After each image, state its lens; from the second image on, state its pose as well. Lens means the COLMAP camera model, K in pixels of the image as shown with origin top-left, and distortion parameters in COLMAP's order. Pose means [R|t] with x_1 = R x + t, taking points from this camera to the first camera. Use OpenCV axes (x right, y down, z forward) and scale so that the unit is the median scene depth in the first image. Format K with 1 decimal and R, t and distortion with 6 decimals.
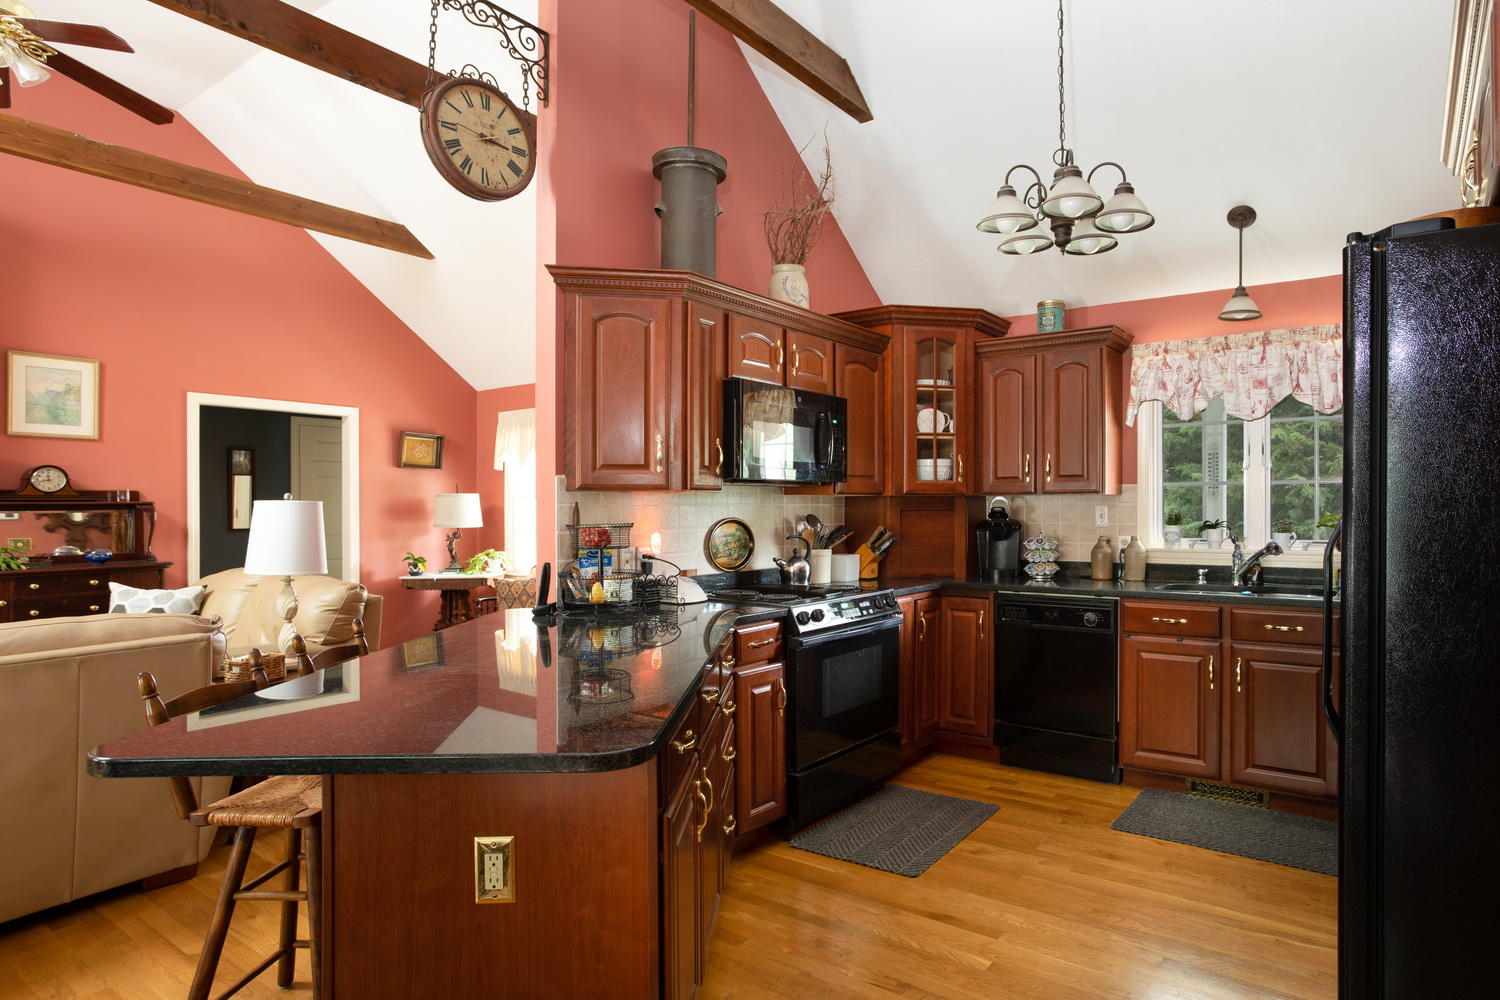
lens RADIAL K [[876.5, 0, 750.0], [0, 876.5, 500.0], [0, 0, 1]] dist [-0.043548, 0.045646]
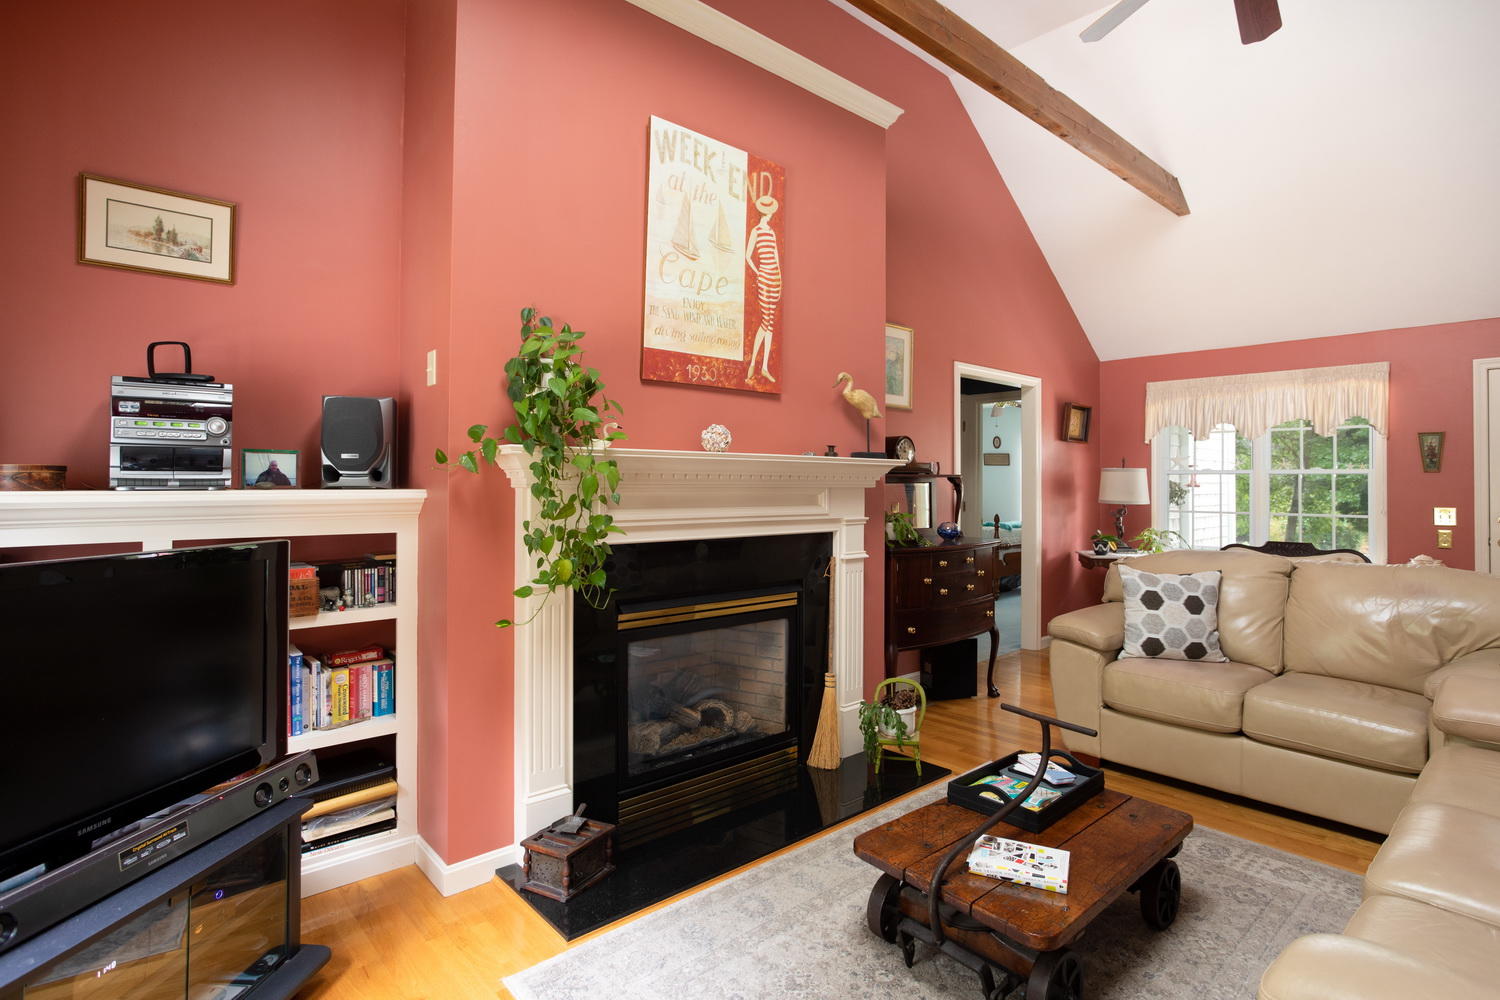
lens RADIAL K [[761.4, 0, 751.5], [0, 761.4, 462.0], [0, 0, 1]] dist [0.001784, 0.001376]
pose [[0.977930, -0.002794, -0.208914, -1.188192], [-0.001433, 0.999797, -0.020078, 0.009517], [0.208928, 0.019934, 0.977728, 0.206848]]
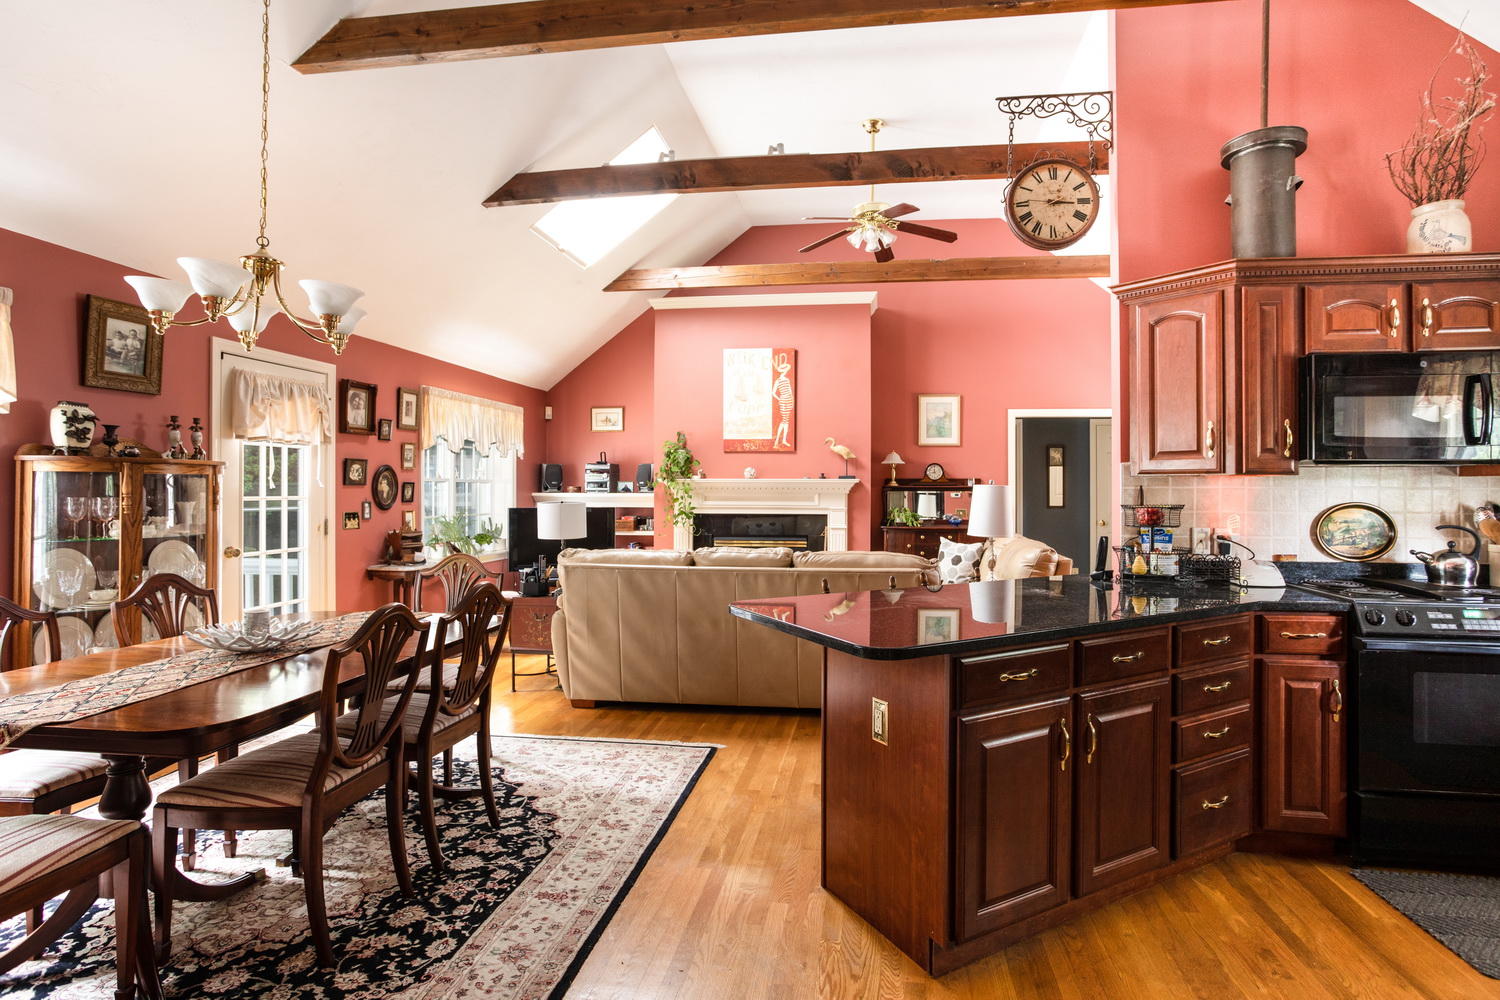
lens RADIAL K [[761.4, 0, 751.5], [0, 761.4, 462.0], [0, 0, 1]] dist [0.001784, 0.001376]
pose [[0.449922, -0.029639, -0.892576, 0.452752], [0.003159, 0.999496, -0.031597, 0.001469], [0.893062, 0.011396, 0.449789, 0.094217]]
